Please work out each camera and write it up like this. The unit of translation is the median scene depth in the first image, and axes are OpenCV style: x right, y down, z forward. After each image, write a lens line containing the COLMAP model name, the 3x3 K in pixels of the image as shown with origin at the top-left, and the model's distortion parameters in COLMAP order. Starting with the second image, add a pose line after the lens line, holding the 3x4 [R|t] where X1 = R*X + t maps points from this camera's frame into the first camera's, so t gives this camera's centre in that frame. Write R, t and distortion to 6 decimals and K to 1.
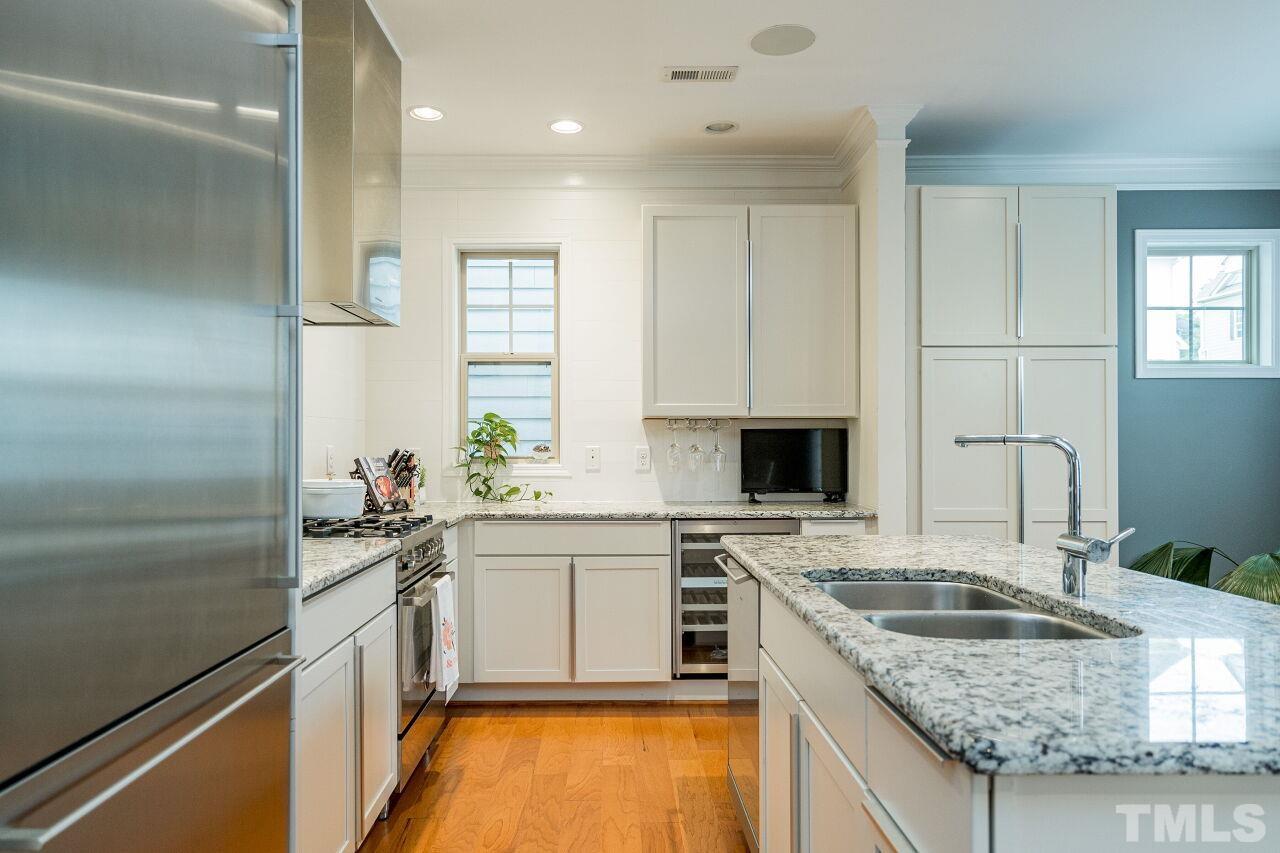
lens RADIAL K [[852.6, 0, 610.2], [0, 852.6, 441.1], [0, 0, 1]] dist [0.003934, 0.002563]
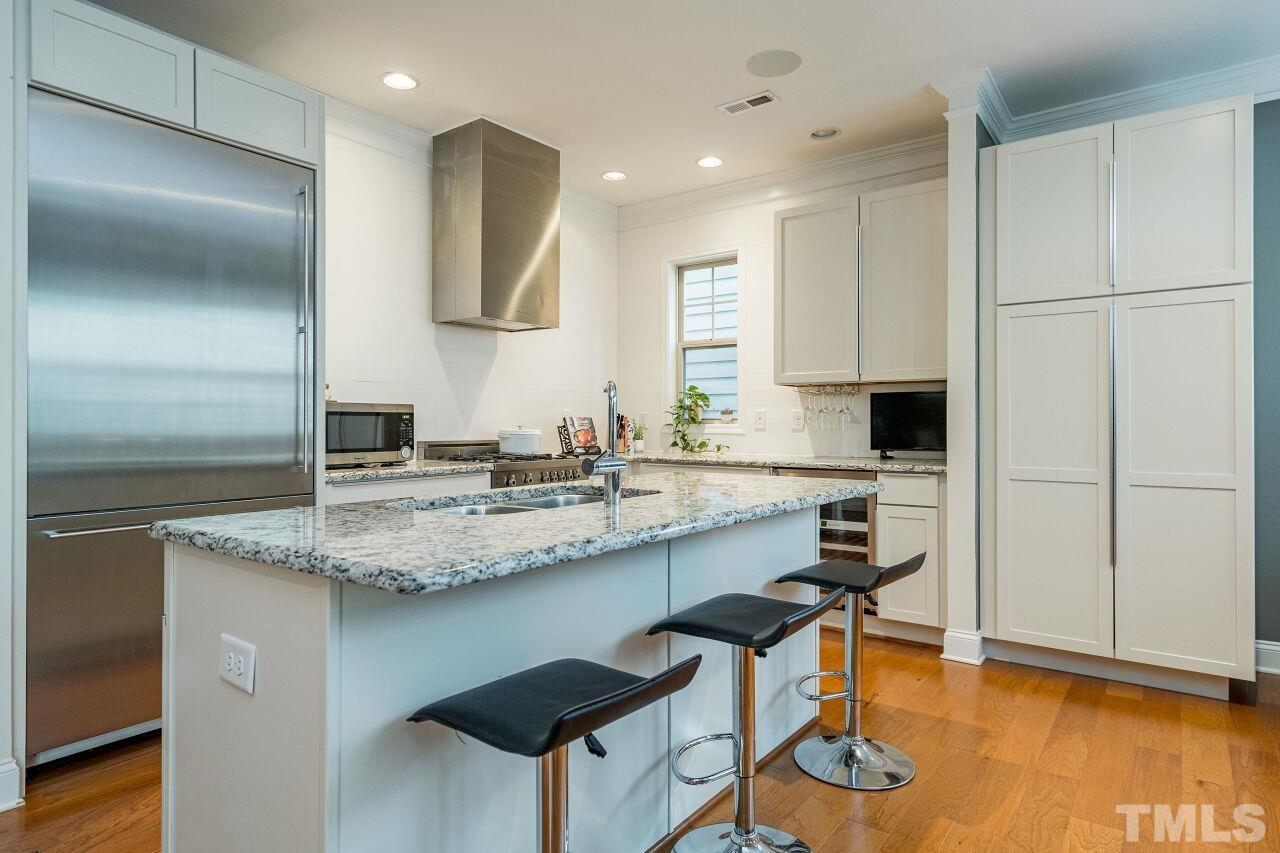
lens RADIAL K [[708.4, 0, 622.6], [0, 708.4, 422.7], [0, 0, 1]] dist [0.000565, 0.001117]
pose [[0.795226, 0.001052, -0.606312, 0.460248], [0.003188, 0.999977, 0.005916, 0.018727], [0.606304, -0.006637, 0.795205, 0.057775]]
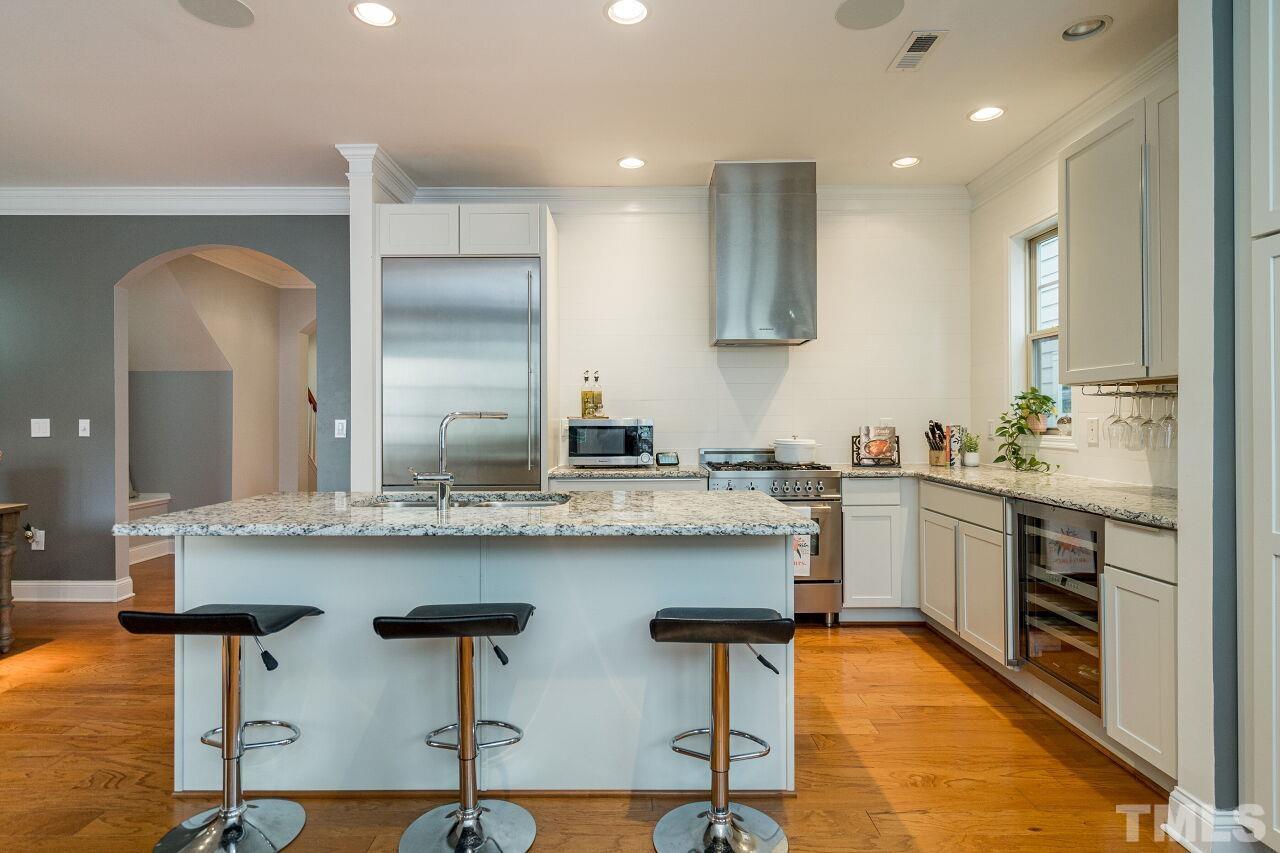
lens RADIAL K [[658.0, 0, 644.2], [0, 658.0, 417.0], [0, 0, 1]] dist [-0.021176, 0.000471]
pose [[0.006069, -0.005360, -0.999967, 0.695502], [0.009684, 0.999939, -0.005301, 0.004544], [0.999935, -0.009651, 0.006120, 0.530197]]
